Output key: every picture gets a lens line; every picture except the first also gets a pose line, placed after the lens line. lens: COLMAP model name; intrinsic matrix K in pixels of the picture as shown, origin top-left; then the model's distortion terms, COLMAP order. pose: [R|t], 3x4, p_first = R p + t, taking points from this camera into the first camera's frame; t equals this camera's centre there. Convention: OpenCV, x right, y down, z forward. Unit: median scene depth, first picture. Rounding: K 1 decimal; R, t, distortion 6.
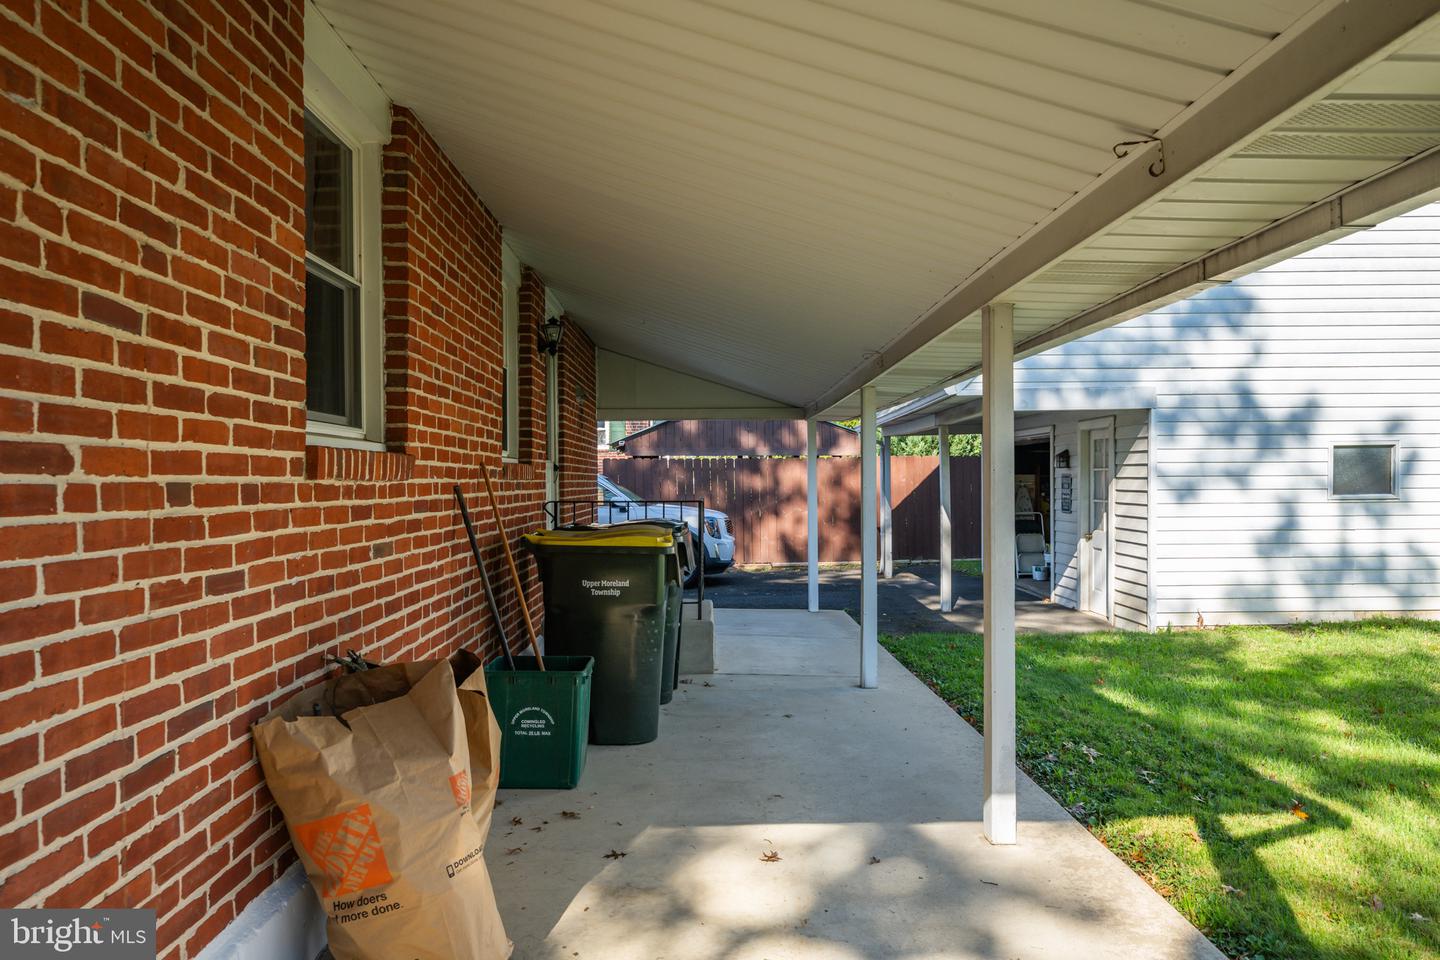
lens RADIAL K [[953.1, 0, 720.0], [0, 953.1, 480.0], [0, 0, 1]] dist [0.005348, 0.002088]
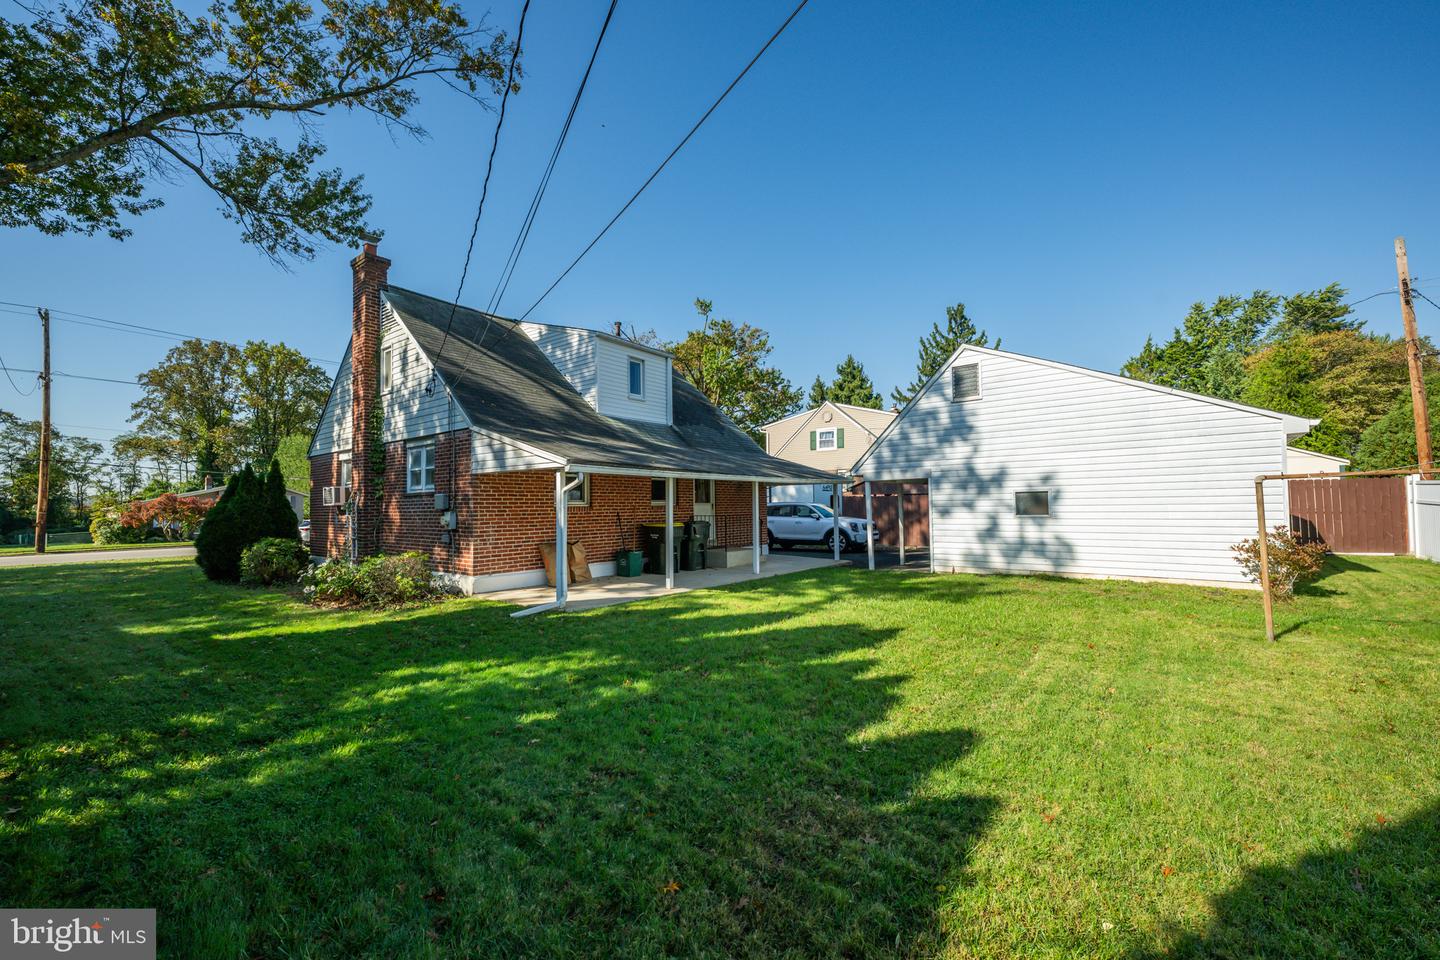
lens RADIAL K [[587.0, 0, 720.0], [0, 587.0, 480.0], [0, 0, 1]] dist [-0.002154, -0.000104]
pose [[0.750429, -0.033372, -0.660108, 1.015661], [0.009517, 0.999167, -0.039694, -0.016440], [0.660883, 0.023505, 0.750121, -0.423395]]
